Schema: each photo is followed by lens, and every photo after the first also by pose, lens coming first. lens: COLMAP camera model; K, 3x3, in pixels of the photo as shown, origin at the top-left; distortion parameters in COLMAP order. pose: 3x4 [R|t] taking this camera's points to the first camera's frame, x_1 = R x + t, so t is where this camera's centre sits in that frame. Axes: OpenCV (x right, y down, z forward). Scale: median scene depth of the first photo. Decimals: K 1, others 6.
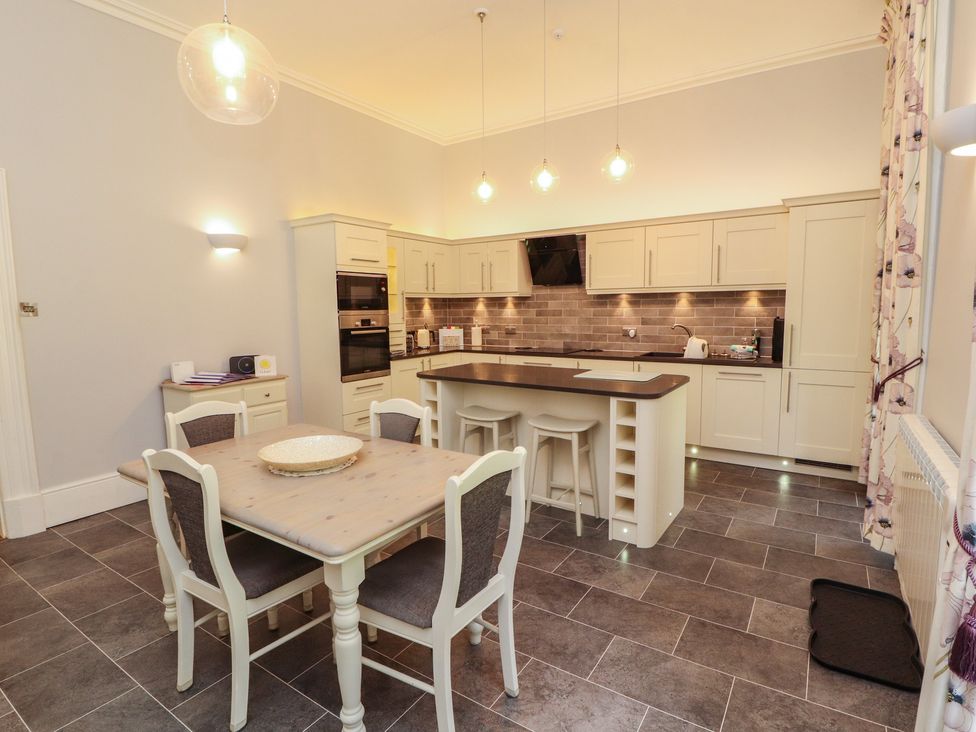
lens RADIAL K [[513.2, 0, 484.8], [0, 513.2, 369.5], [0, 0, 1]] dist [-0.004315, -0.009008]
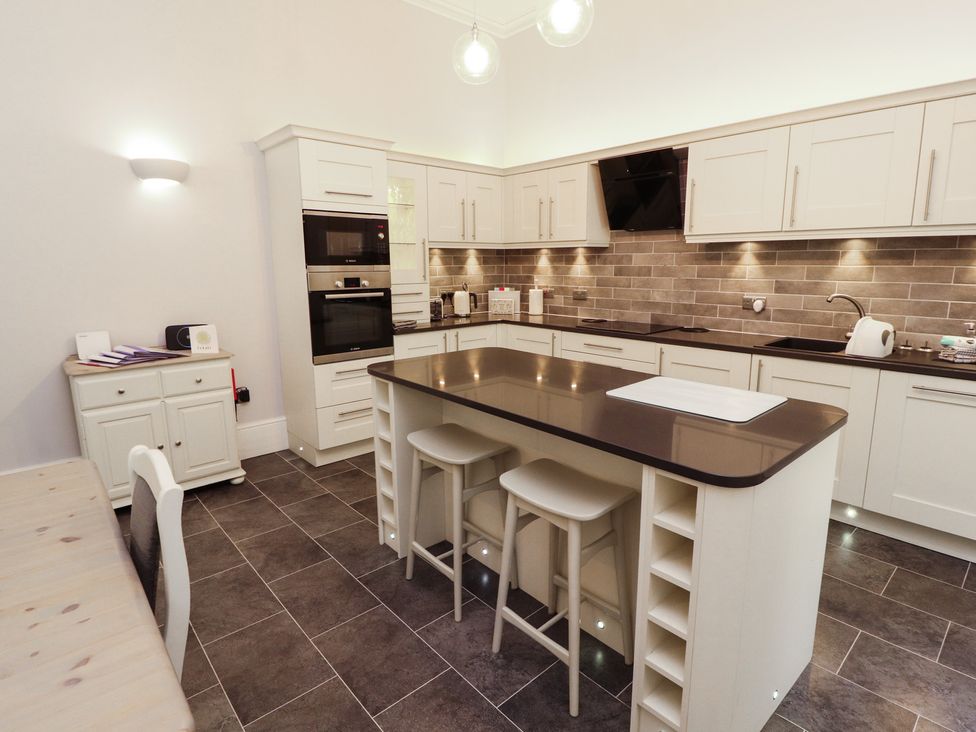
lens RADIAL K [[513.2, 0, 488.6], [0, 513.2, 365.8], [0, 0, 1]] dist [-0.004315, -0.009008]
pose [[0.968648, 0.056182, -0.242002, 0.133936], [-0.036796, 0.995795, 0.083898, -0.041012], [0.245698, -0.072363, 0.966642, 0.329813]]
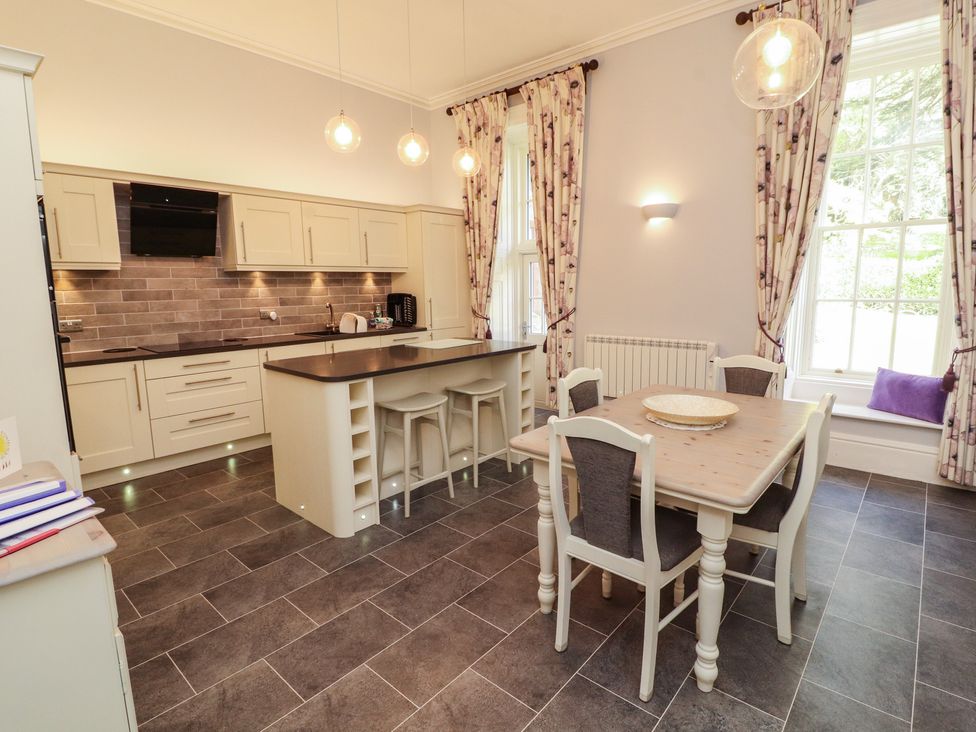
lens RADIAL K [[513.2, 0, 512.5], [0, 513.2, 359.4], [0, 0, 1]] dist [-0.004315, -0.009008]
pose [[0.100299, -0.132722, 0.986065, -0.625323], [0.132766, 0.983985, 0.118937, -0.050313], [-0.986059, 0.118987, 0.116314, 0.534377]]
